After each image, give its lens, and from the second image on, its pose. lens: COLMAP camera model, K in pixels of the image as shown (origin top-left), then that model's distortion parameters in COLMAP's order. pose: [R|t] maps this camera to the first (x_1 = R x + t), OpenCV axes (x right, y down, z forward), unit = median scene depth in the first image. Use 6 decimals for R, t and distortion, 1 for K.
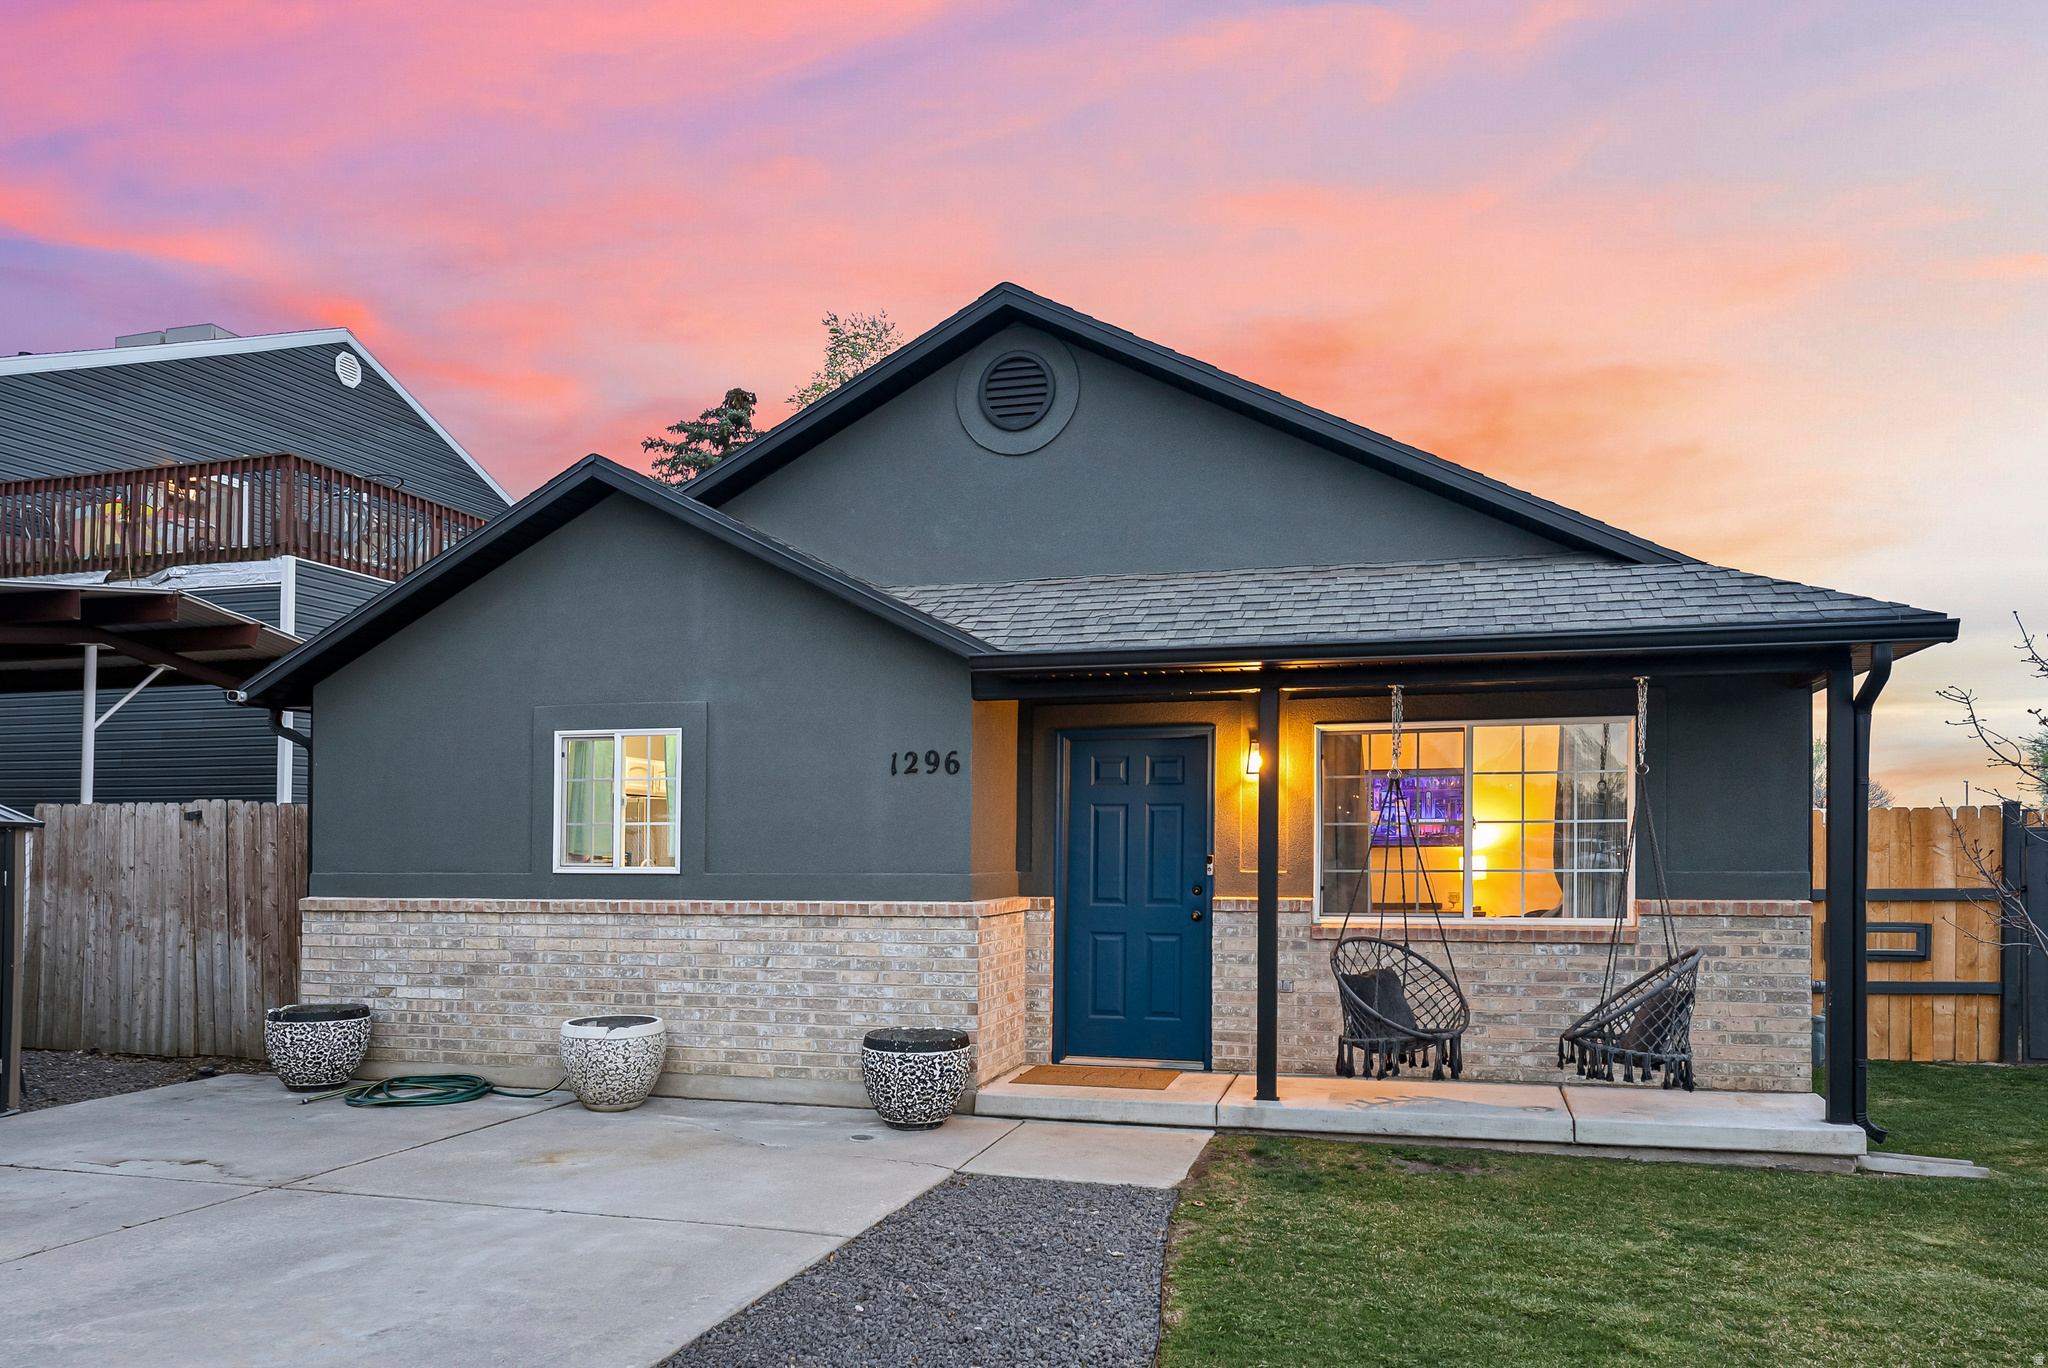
lens RADIAL K [[1381.9, 0, 1024.2], [0, 1381.9, 664.9], [0, 0, 1]] dist [0.000061, 0.001974]
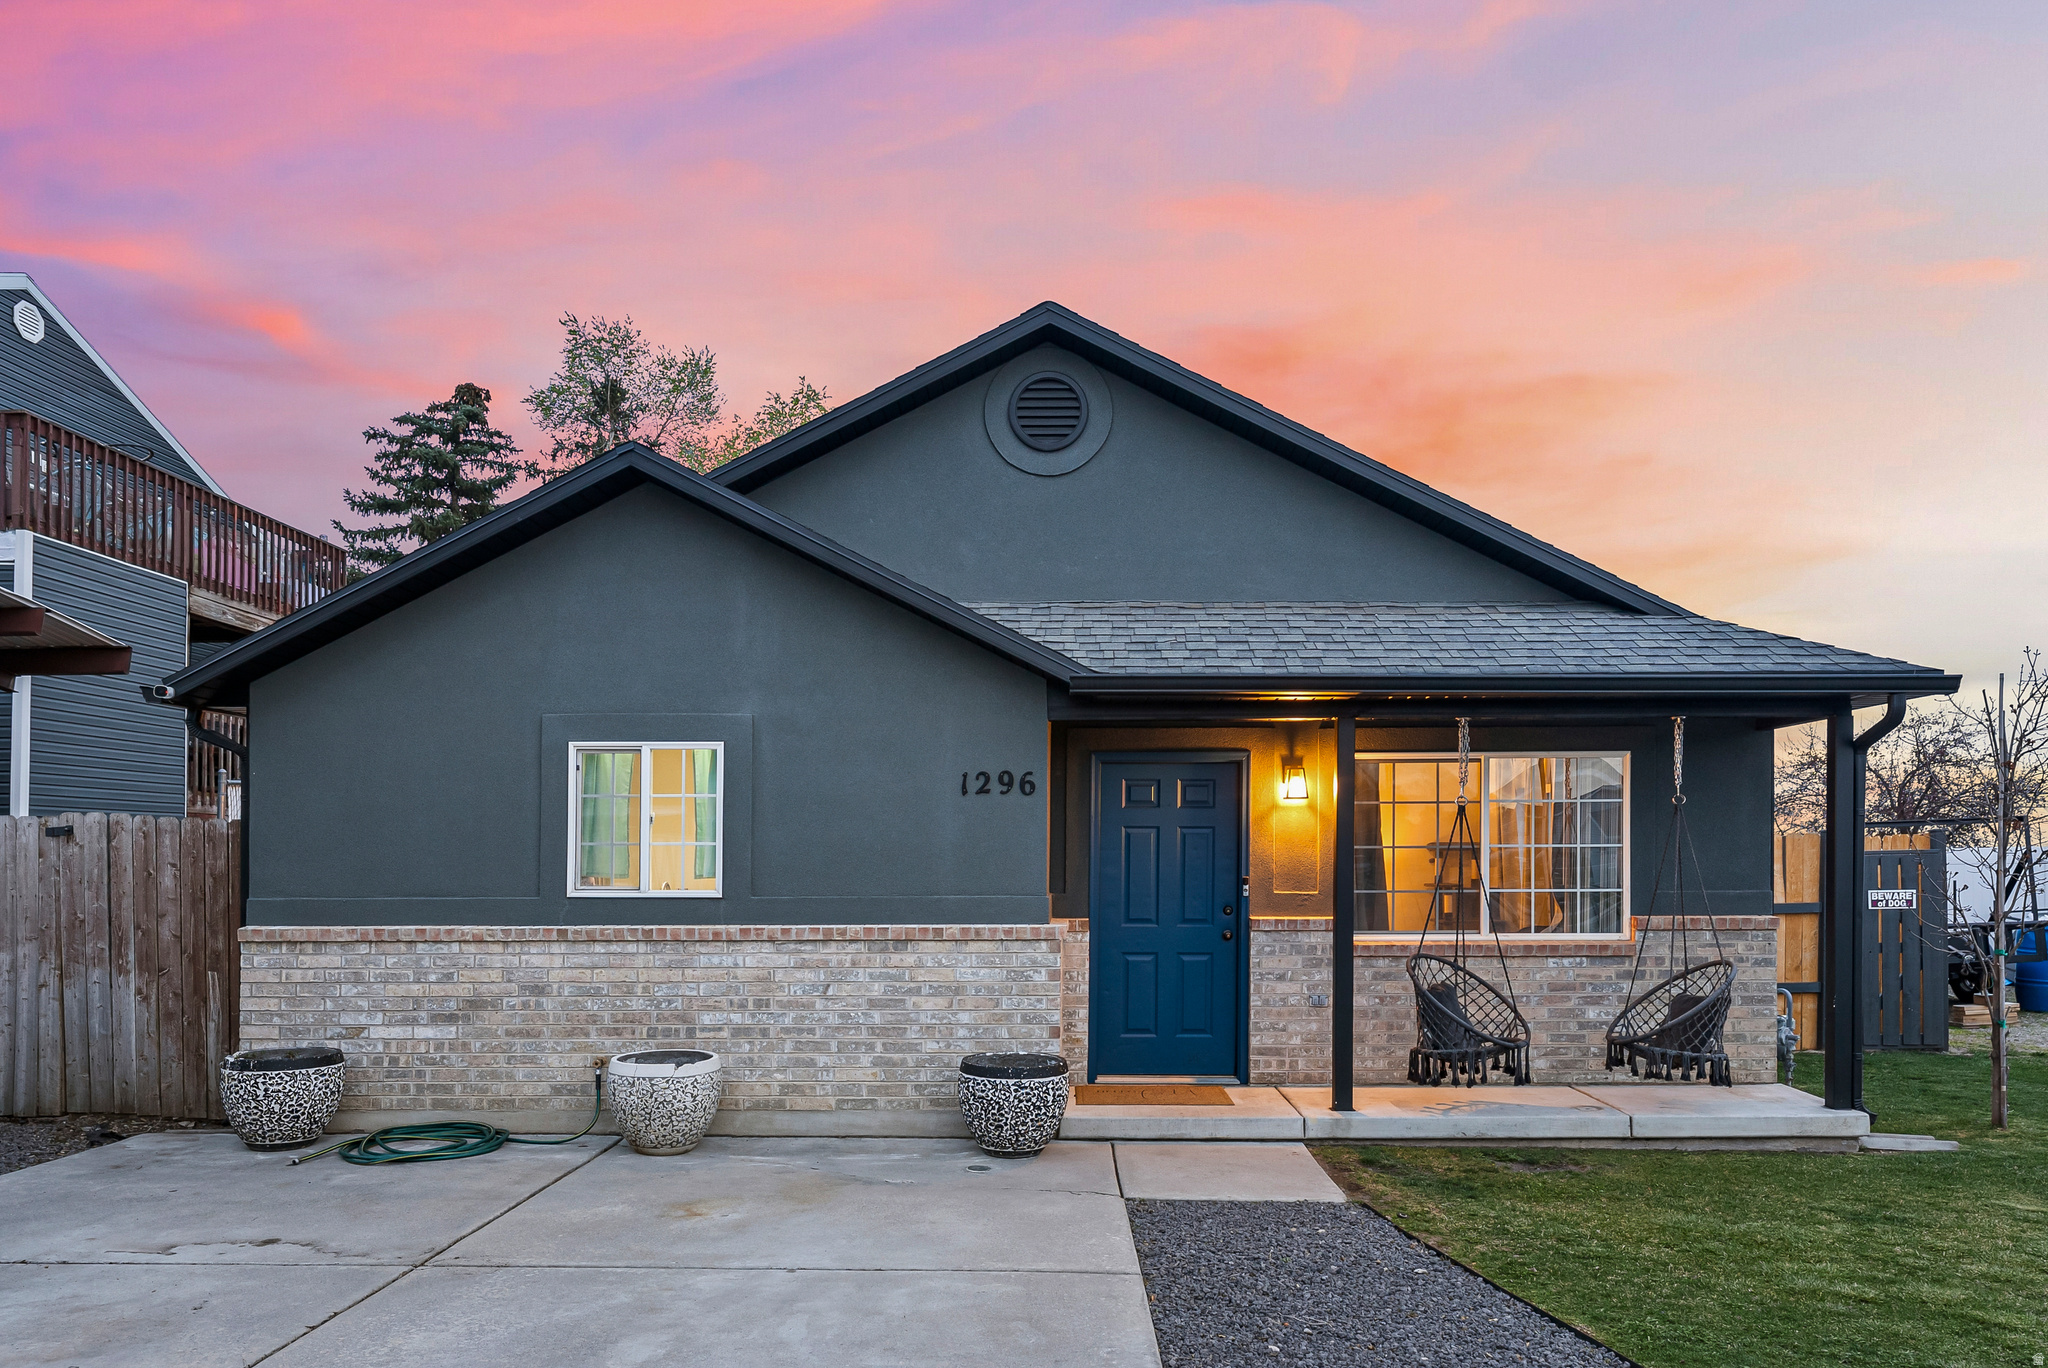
lens RADIAL K [[1332.5, 0, 1023.7], [0, 1332.5, 705.3], [0, 0, 1]] dist [0.001291, 0.000973]
pose [[0.968503, 0.030181, 0.247167, -0.283924], [-0.033028, 0.999427, 0.007380, 0.007806], [-0.246803, -0.015311, 0.968945, 0.078043]]
